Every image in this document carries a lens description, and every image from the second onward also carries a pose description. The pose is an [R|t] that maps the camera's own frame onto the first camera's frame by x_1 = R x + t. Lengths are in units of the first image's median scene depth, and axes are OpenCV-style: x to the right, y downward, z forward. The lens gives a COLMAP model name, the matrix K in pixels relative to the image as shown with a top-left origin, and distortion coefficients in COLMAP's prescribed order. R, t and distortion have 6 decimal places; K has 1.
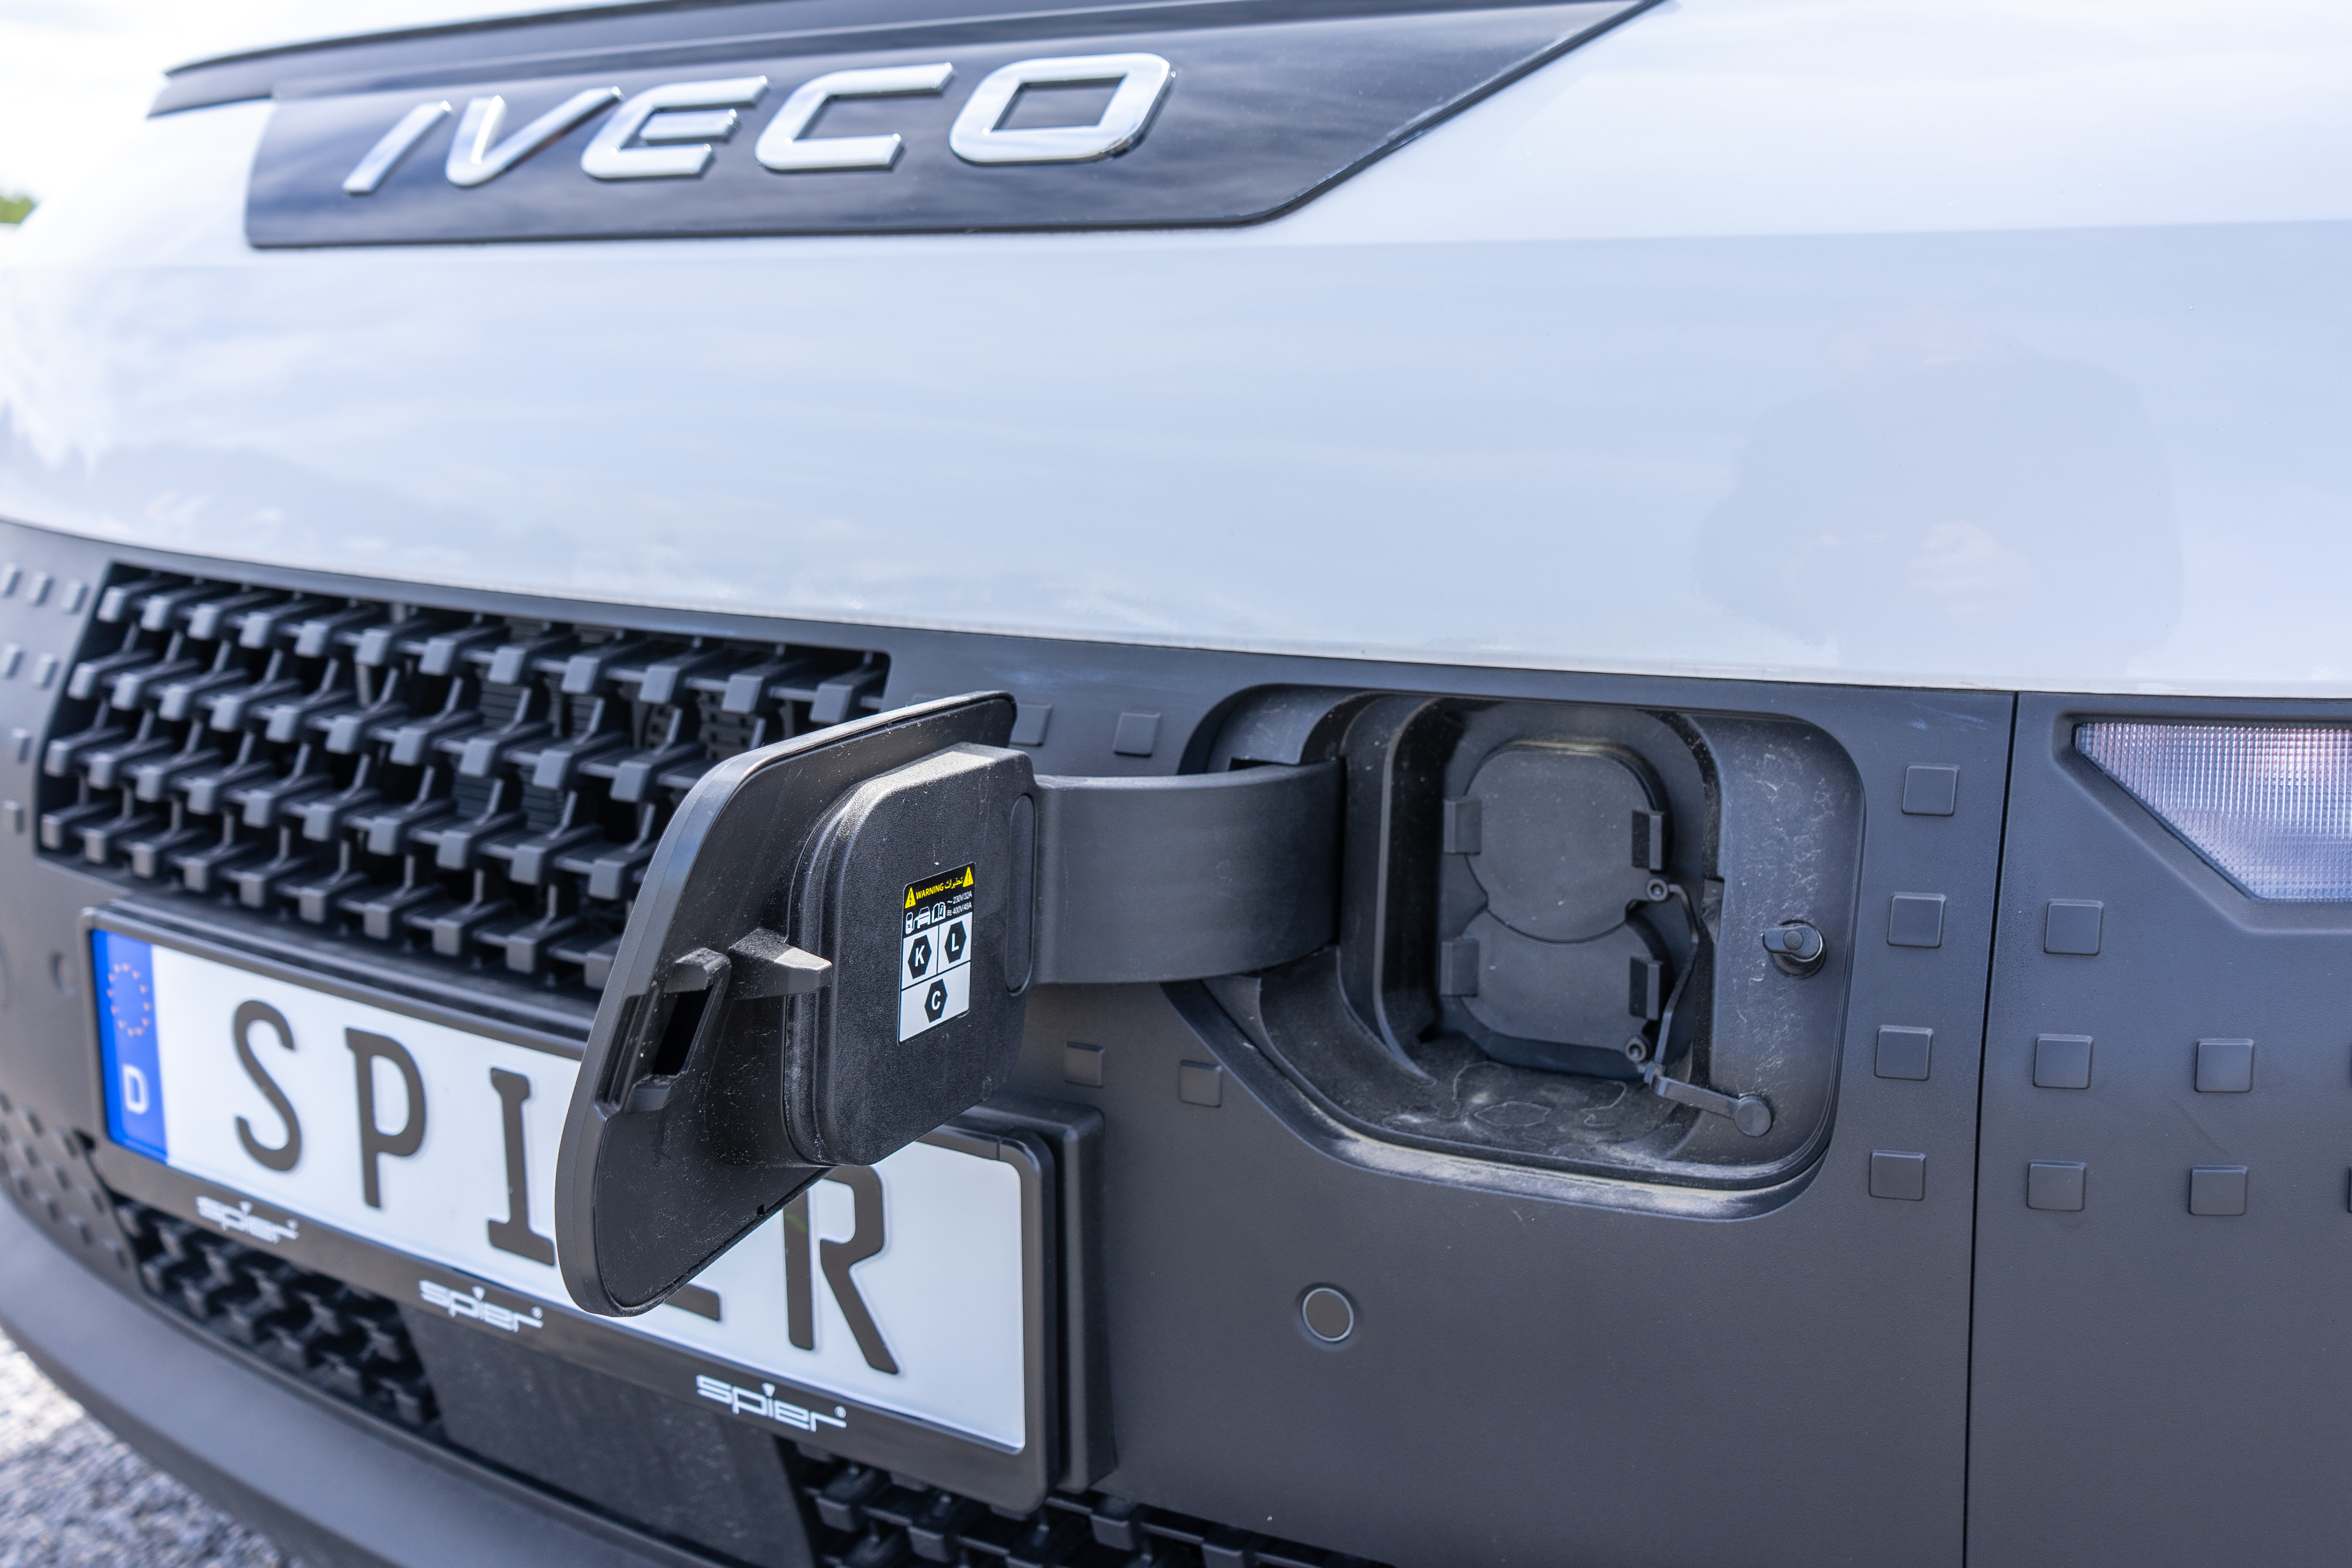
lens RADIAL K [[2128.5, 0, 1176.0], [0, 2128.5, 784.0], [0, 0, 1]] dist [-0.003296, -0.002048]
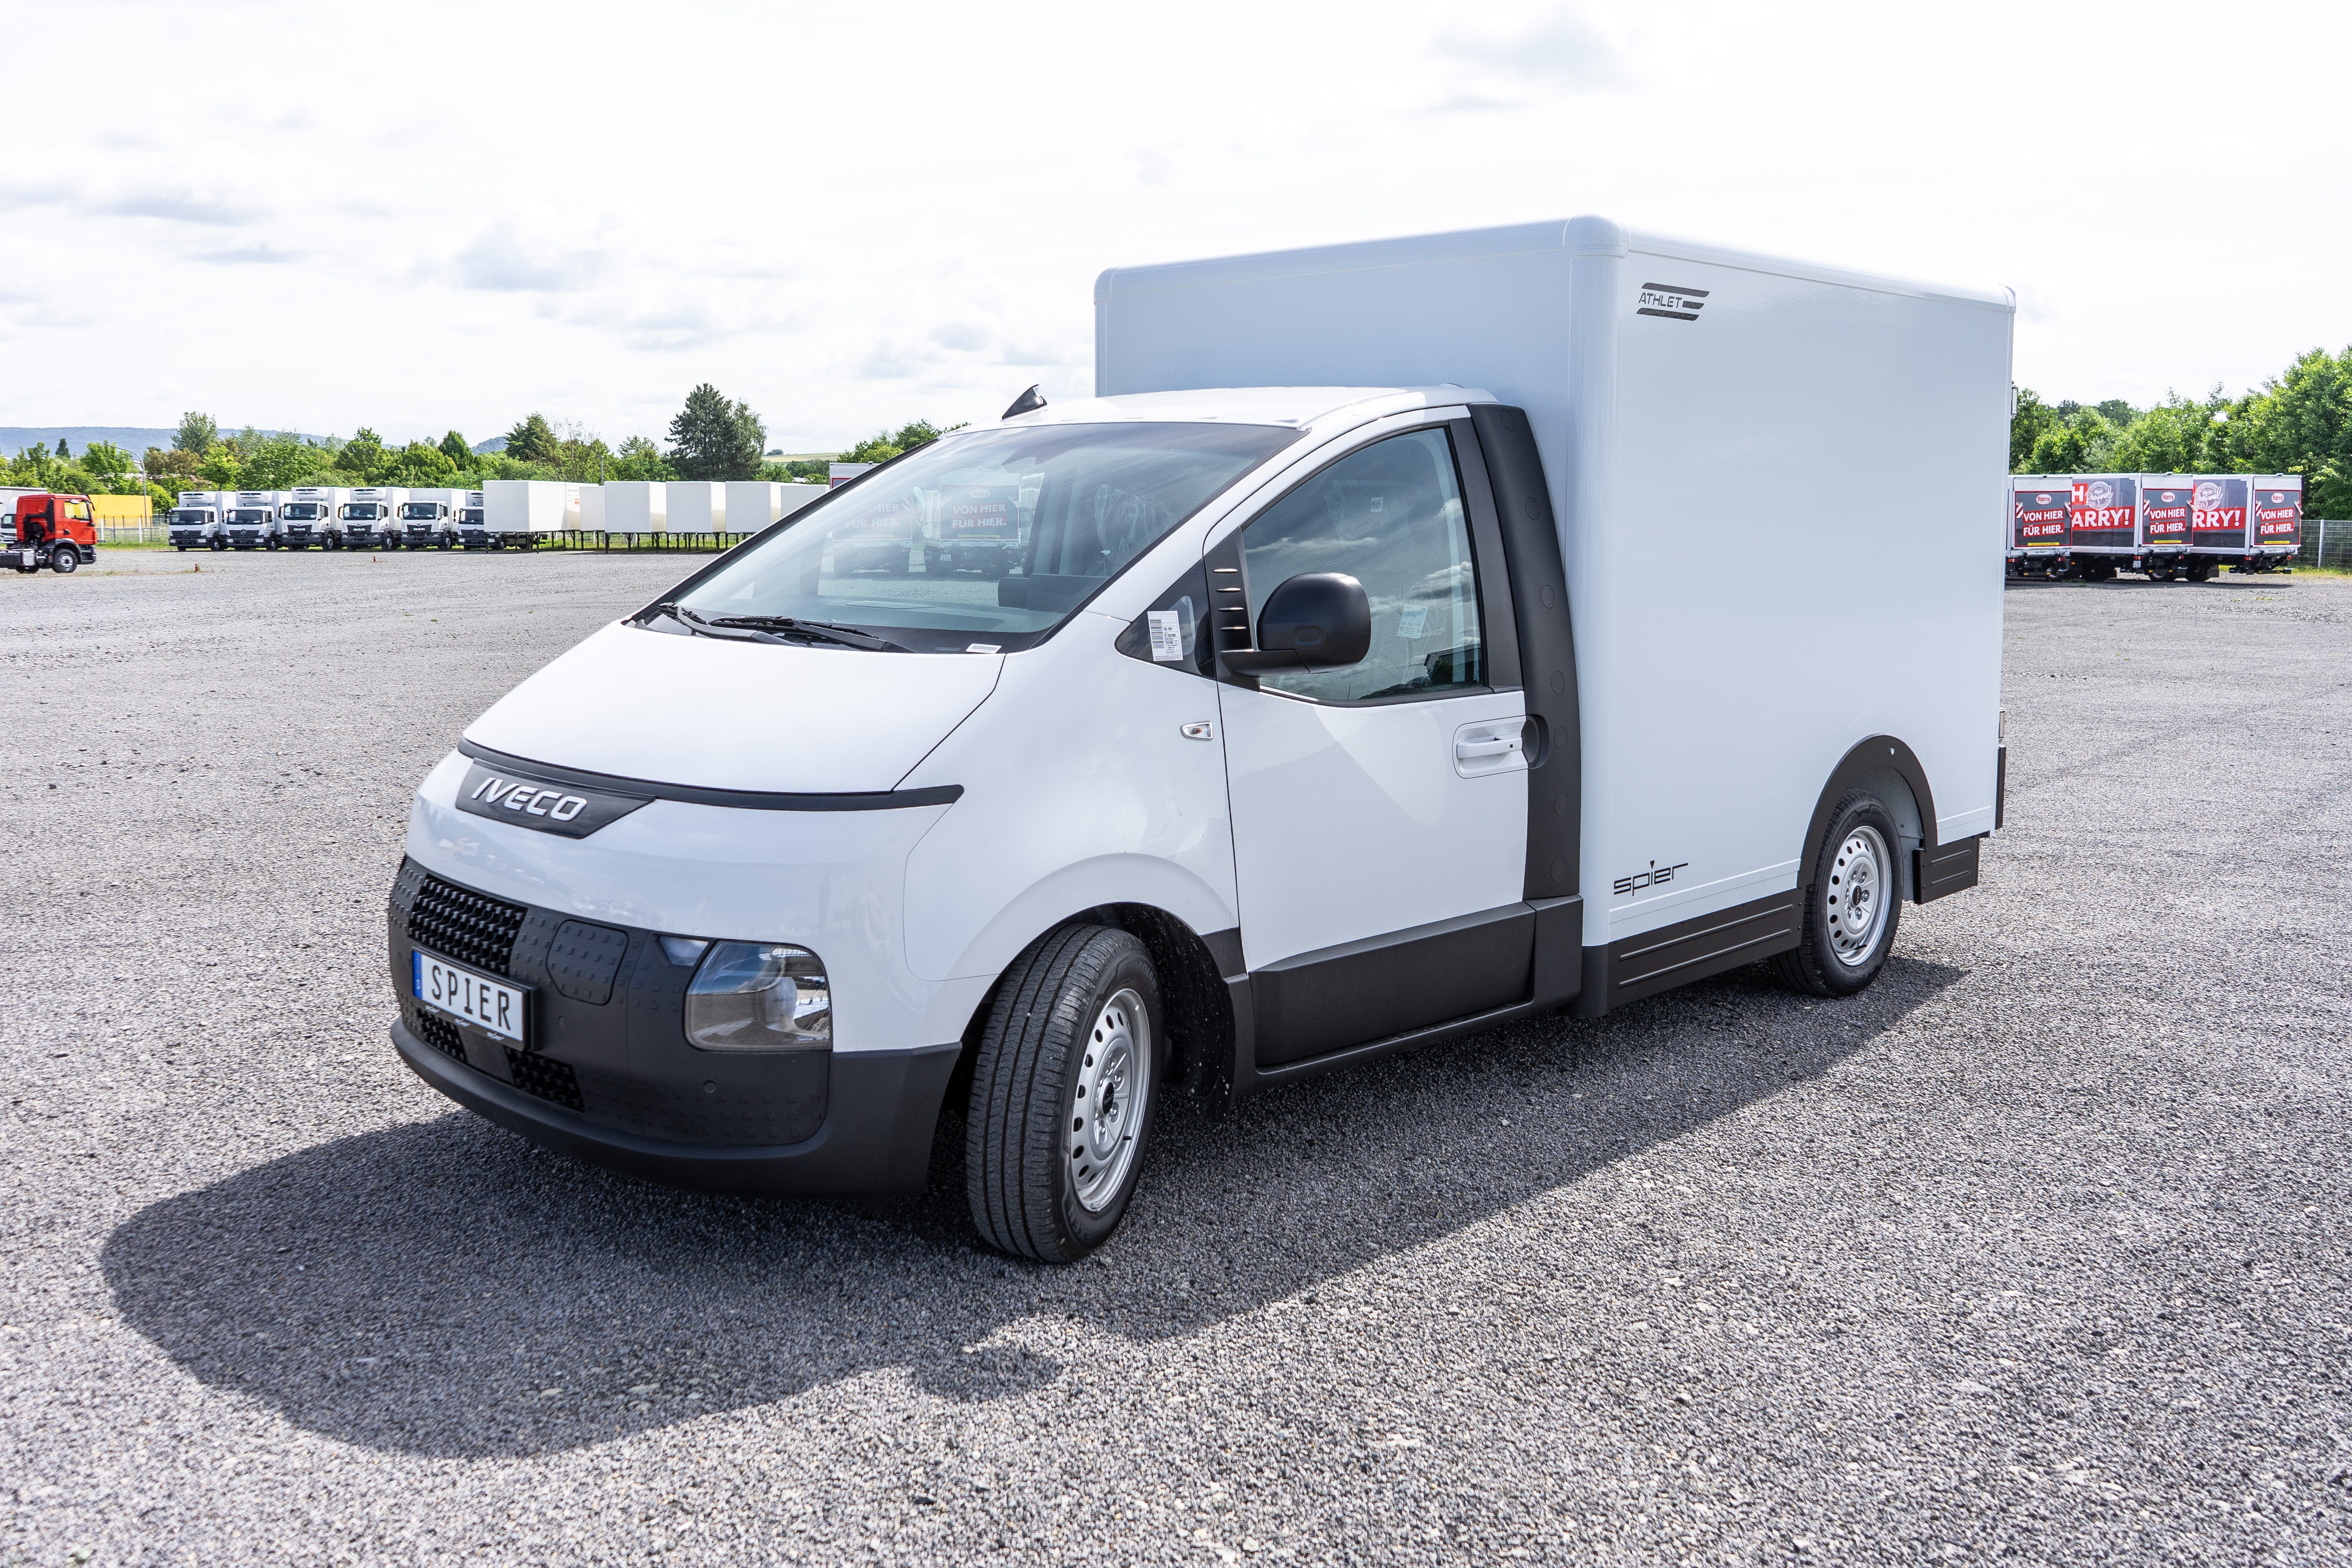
lens RADIAL K [[2128.5, 0, 1176.0], [0, 2128.5, 784.0], [0, 0, 1]] dist [-0.003296, -0.002048]
pose [[0.963765, 0.036844, -0.264197, 2.674575], [-0.056200, 0.996230, -0.066082, -0.097392], [0.260767, 0.078536, 0.962202, -3.570940]]
